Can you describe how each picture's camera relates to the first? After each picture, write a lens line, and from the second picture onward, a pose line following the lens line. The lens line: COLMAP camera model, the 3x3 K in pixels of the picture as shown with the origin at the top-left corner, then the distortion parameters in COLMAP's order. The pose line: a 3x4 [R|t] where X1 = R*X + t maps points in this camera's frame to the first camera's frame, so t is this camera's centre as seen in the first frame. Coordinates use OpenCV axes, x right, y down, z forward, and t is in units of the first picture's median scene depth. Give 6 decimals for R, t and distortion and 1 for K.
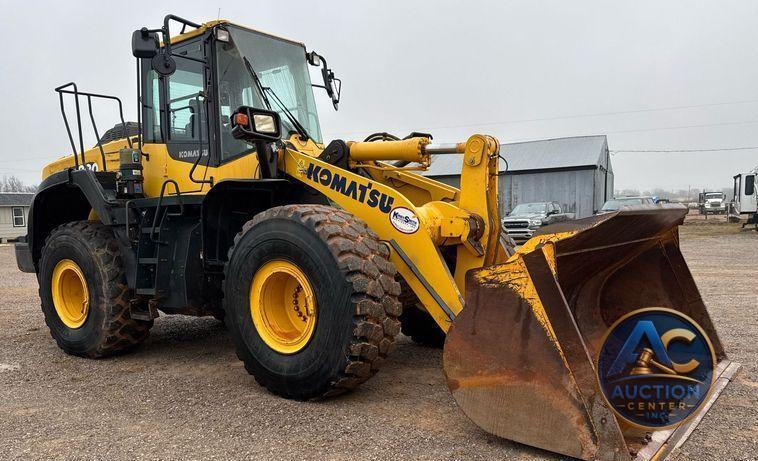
lens RADIAL K [[566.6, 0, 392.7], [0, 566.6, 232.5], [0, 0, 1]] dist [0.260336, 0.000034]
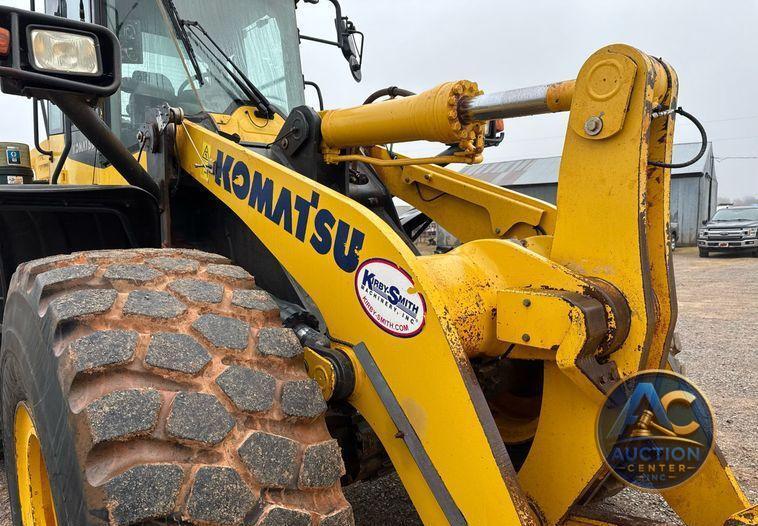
lens RADIAL K [[570.2, 0, 363.4], [0, 570.2, 261.1], [0, 0, 1]] dist [0.162233, -0.260460]
pose [[0.979996, 0.017401, -0.198256, 0.072782], [-0.011141, 0.999405, 0.032646, -0.053322], [0.198706, -0.029784, 0.979606, 0.619208]]
